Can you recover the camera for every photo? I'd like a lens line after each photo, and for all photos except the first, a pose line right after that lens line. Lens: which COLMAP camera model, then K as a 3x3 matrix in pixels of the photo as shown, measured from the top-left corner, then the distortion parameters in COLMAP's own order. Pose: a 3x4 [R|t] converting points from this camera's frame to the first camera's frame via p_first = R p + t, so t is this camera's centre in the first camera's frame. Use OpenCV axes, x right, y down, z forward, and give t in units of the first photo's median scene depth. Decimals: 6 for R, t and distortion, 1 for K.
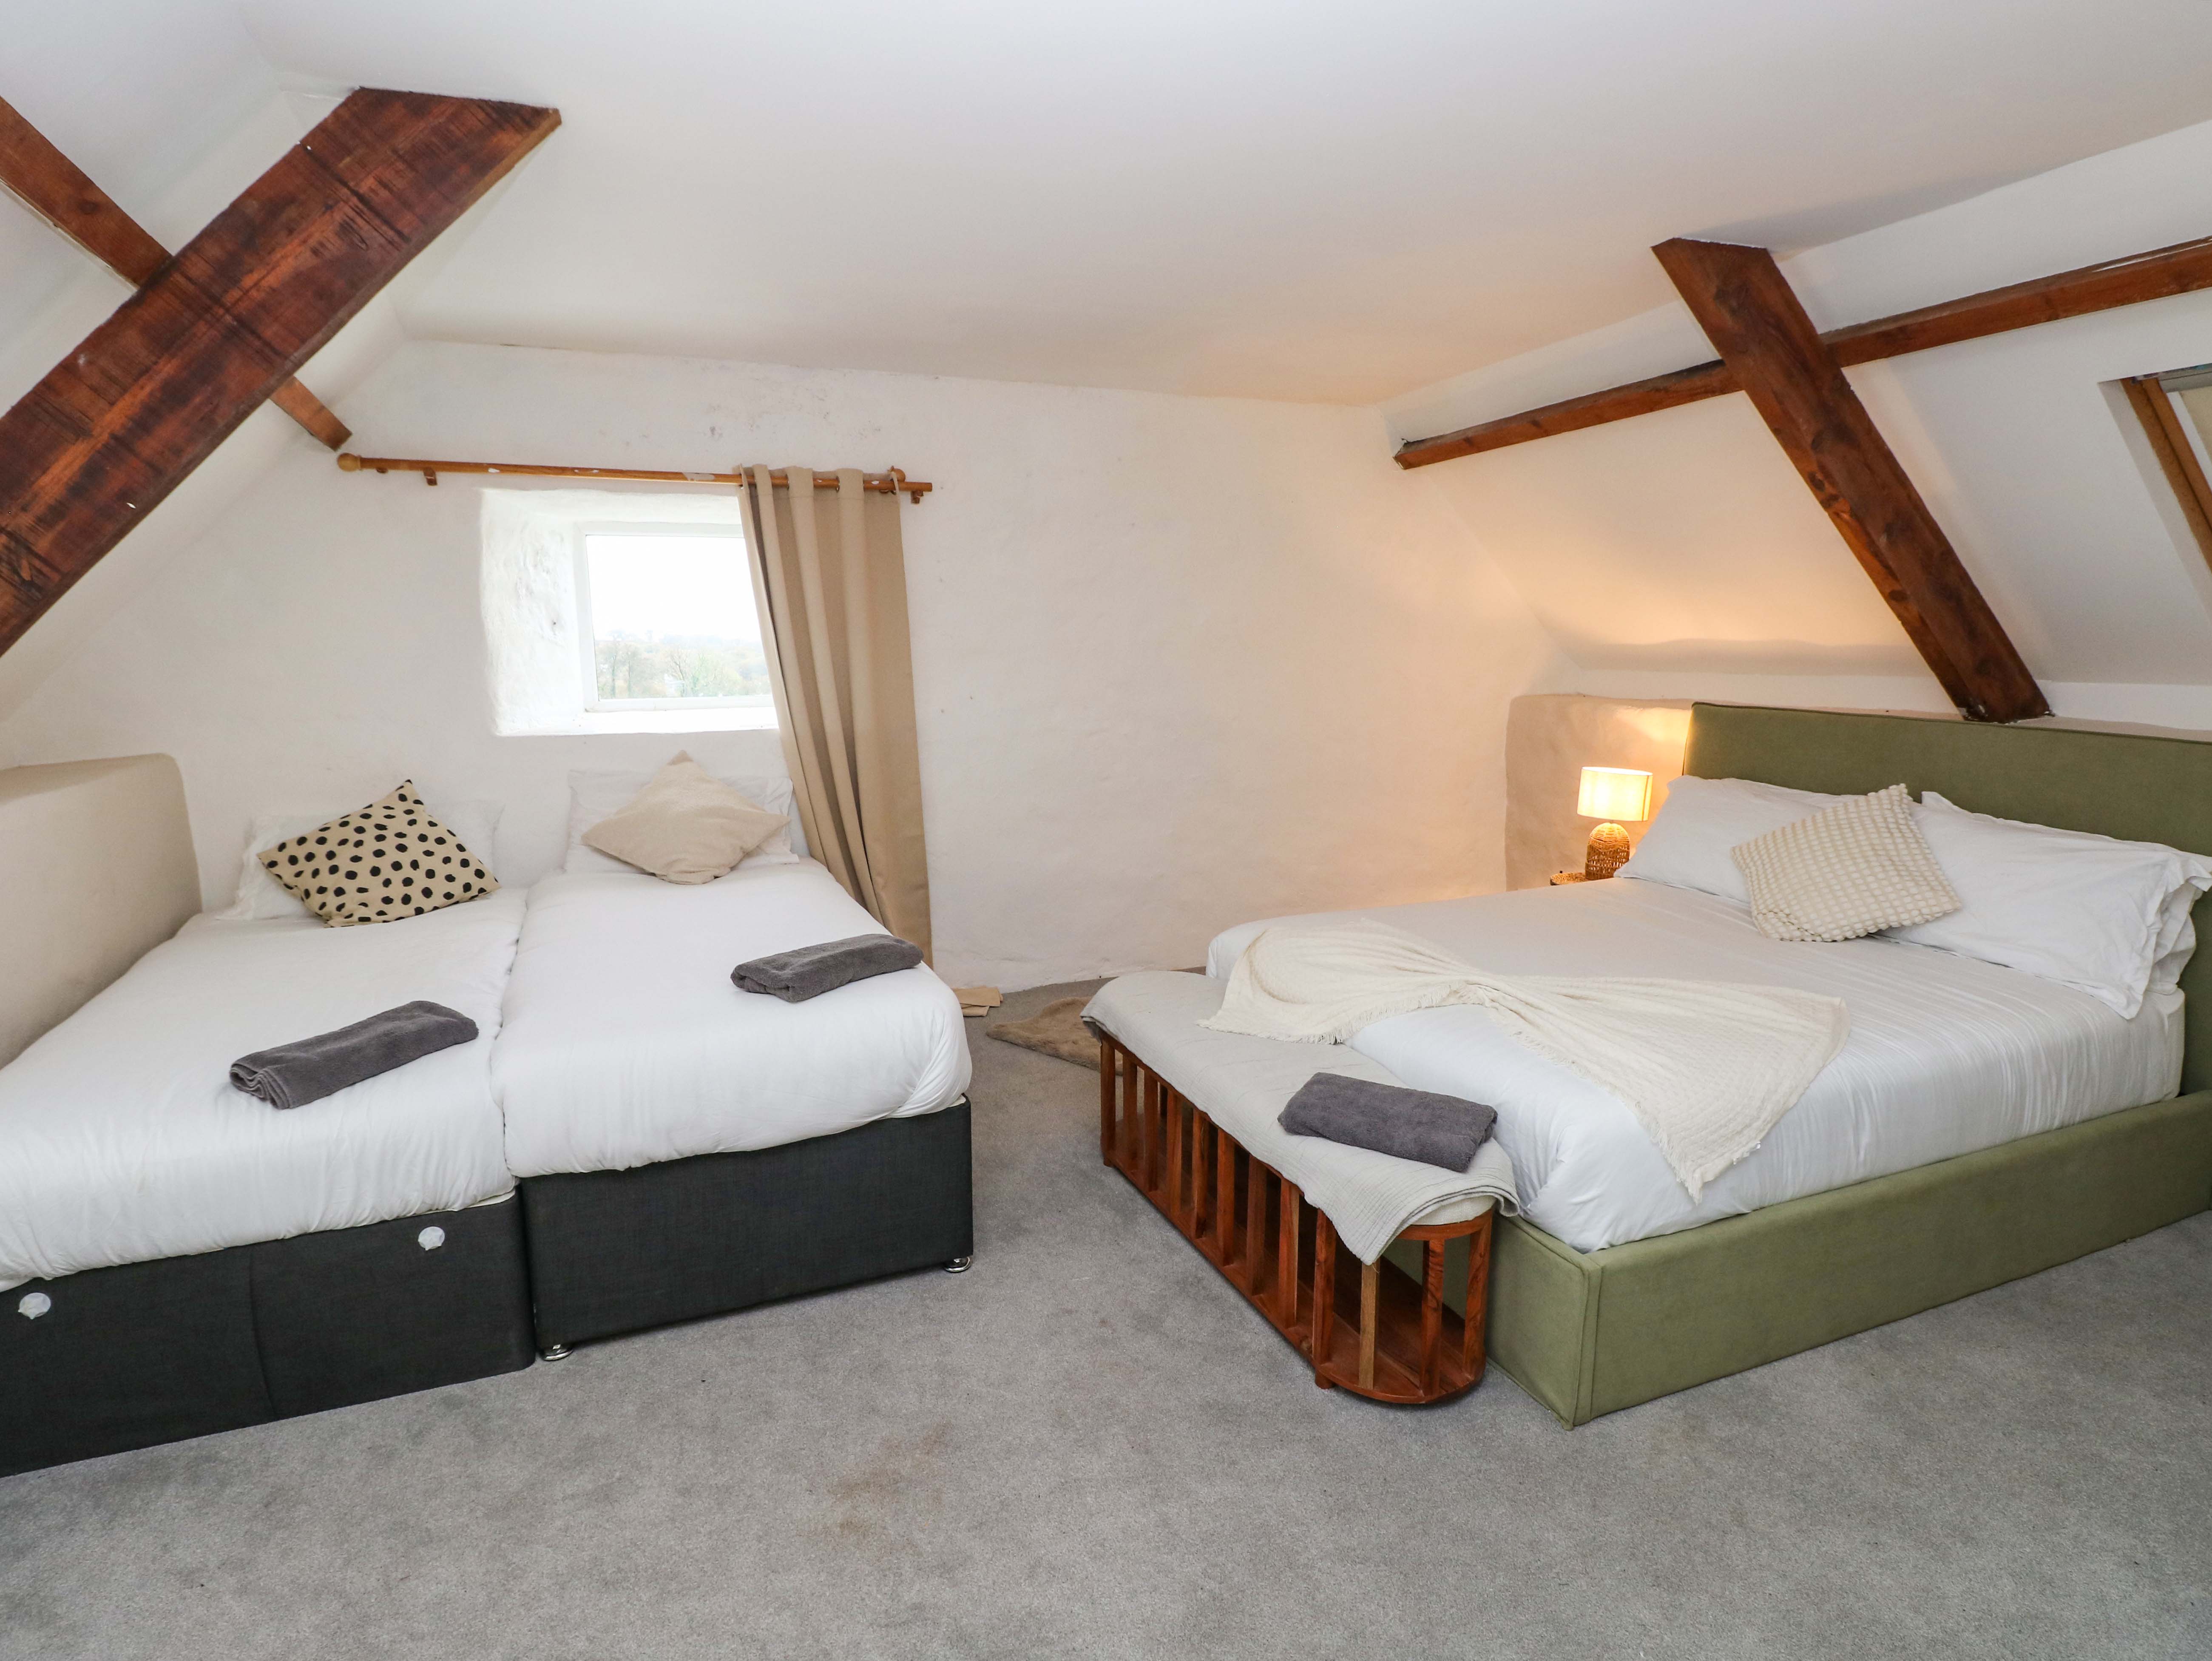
lens RADIAL K [[1113.0, 0, 1106.0], [0, 1113.0, 830.5], [0, 0, 1]] dist [-0.000214, -0.008381]
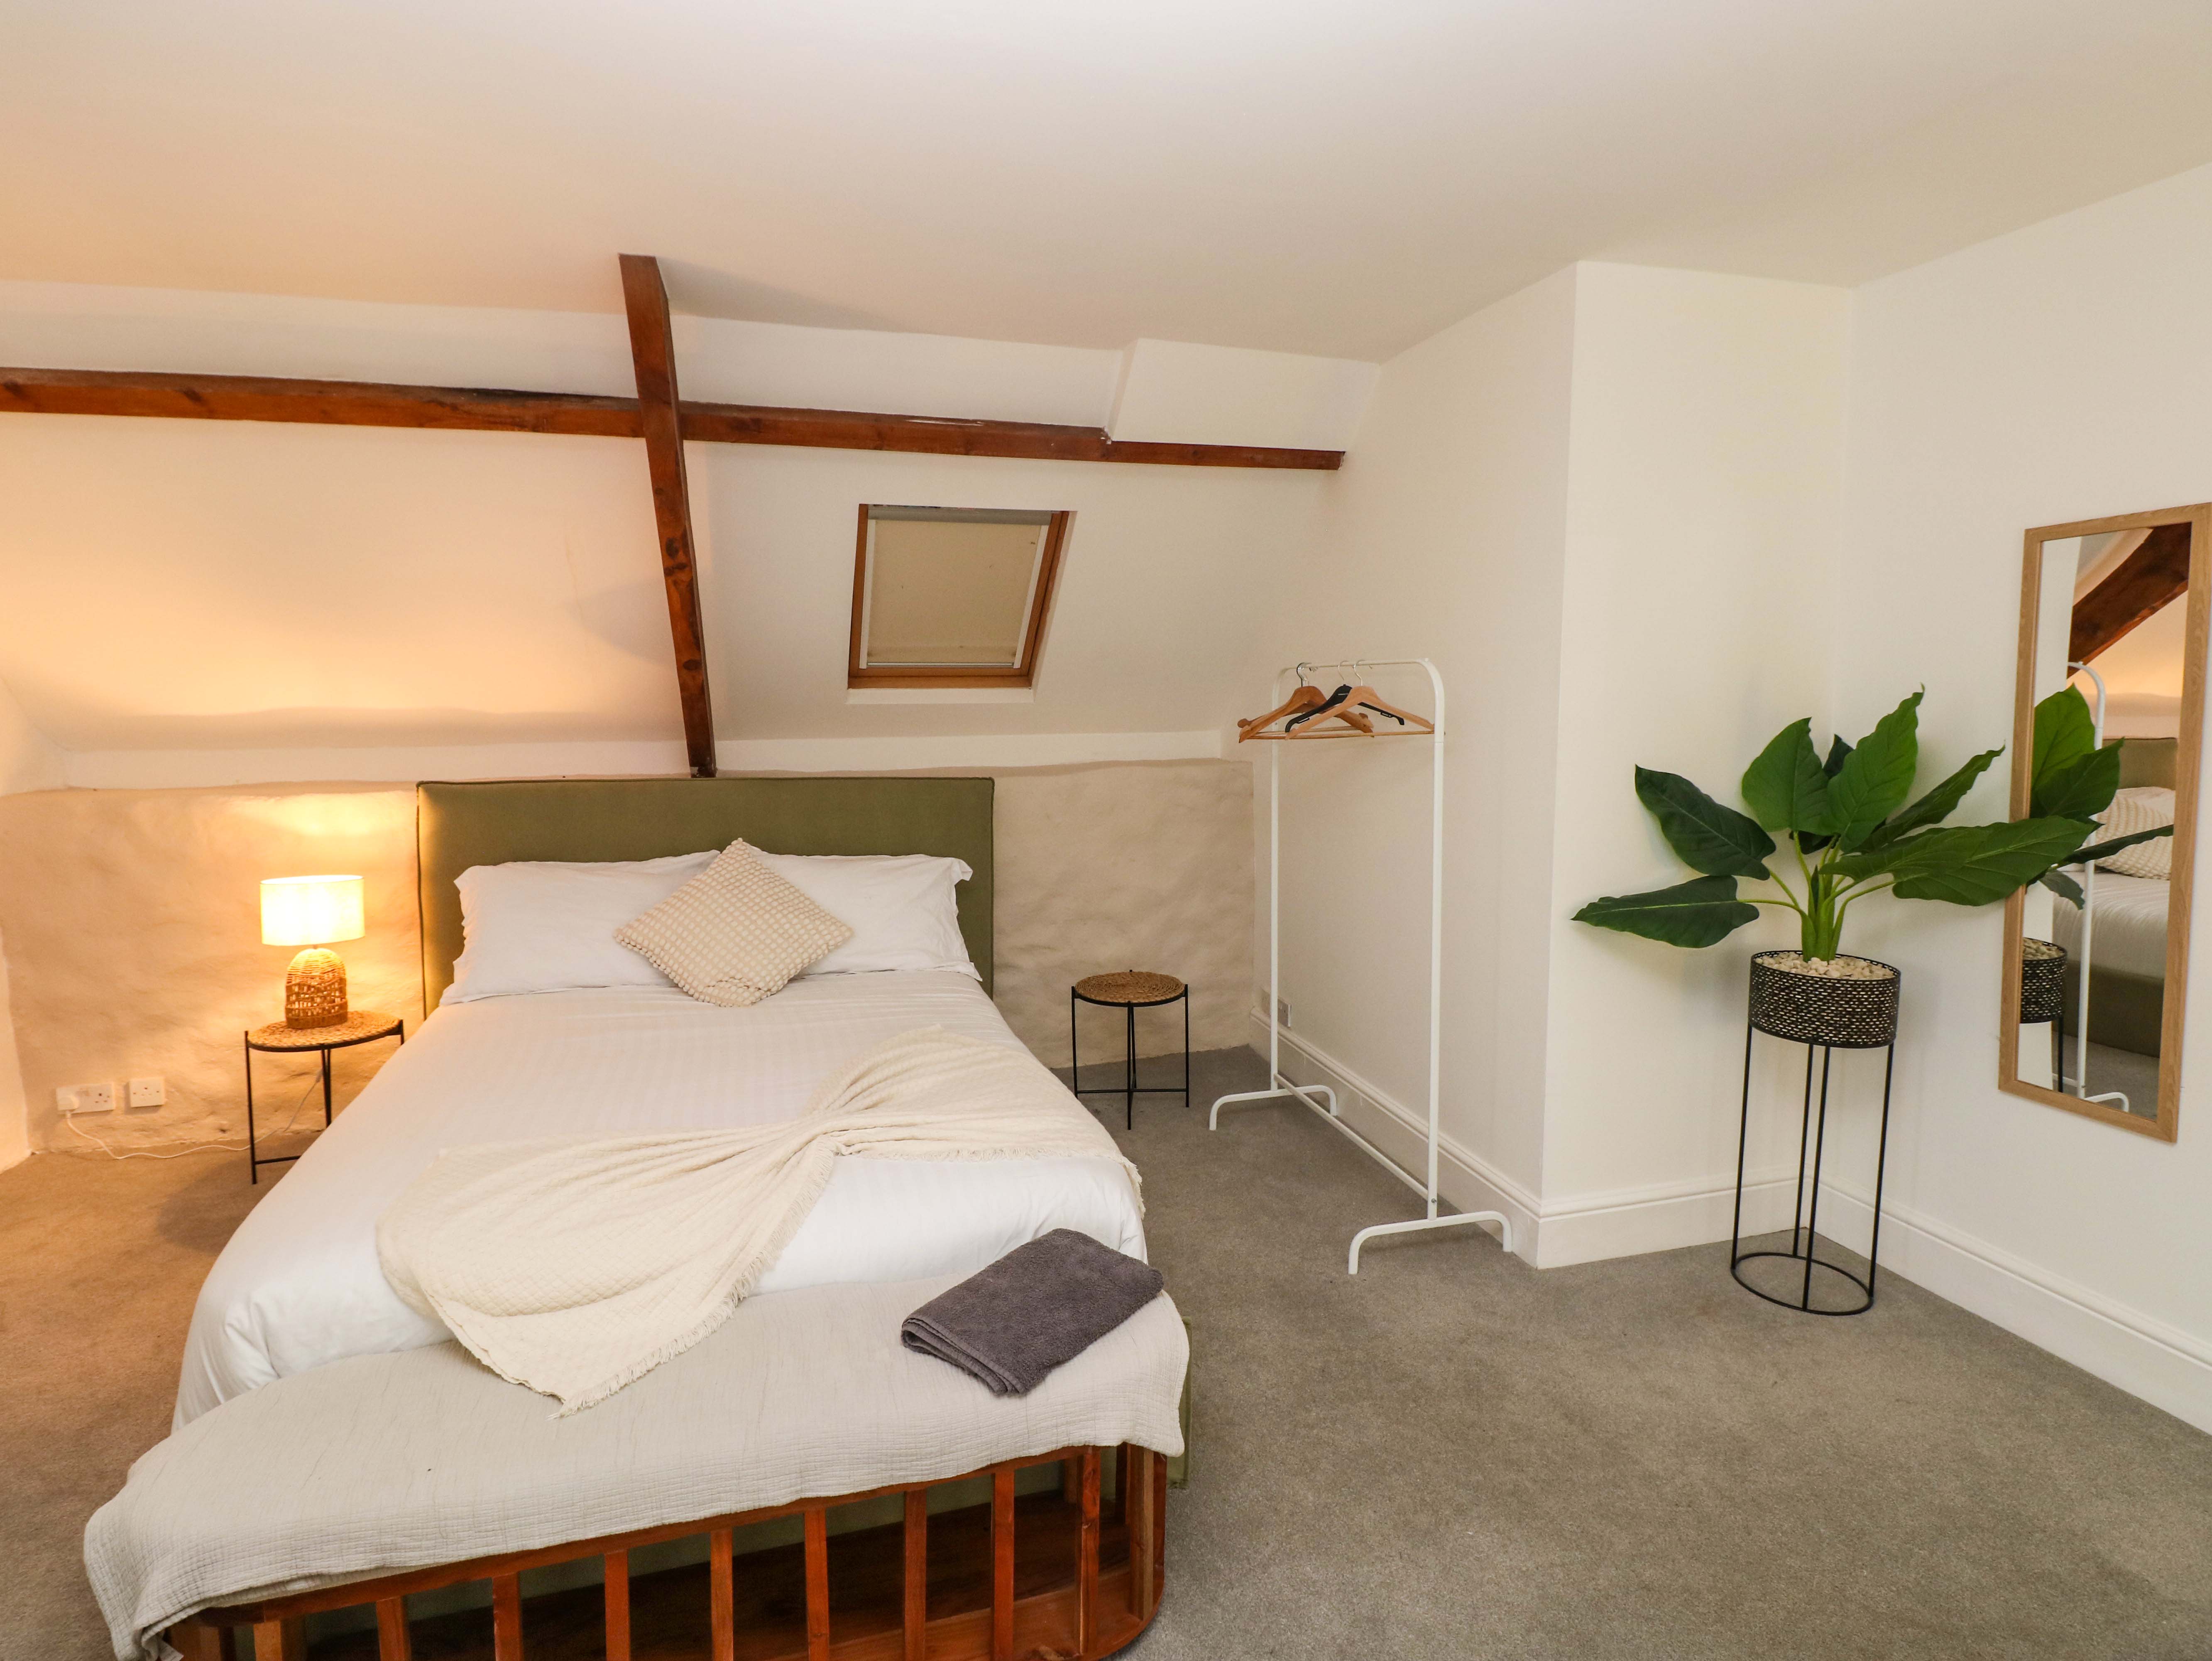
lens RADIAL K [[1113.0, 0, 1106.0], [0, 1113.0, 830.5], [0, 0, 1]] dist [-0.000214, -0.008381]
pose [[0.120469, -0.111600, 0.986424, -0.293613], [0.171841, 0.981005, 0.090001, -0.081601], [-0.977731, 0.158665, 0.137358, 0.477265]]
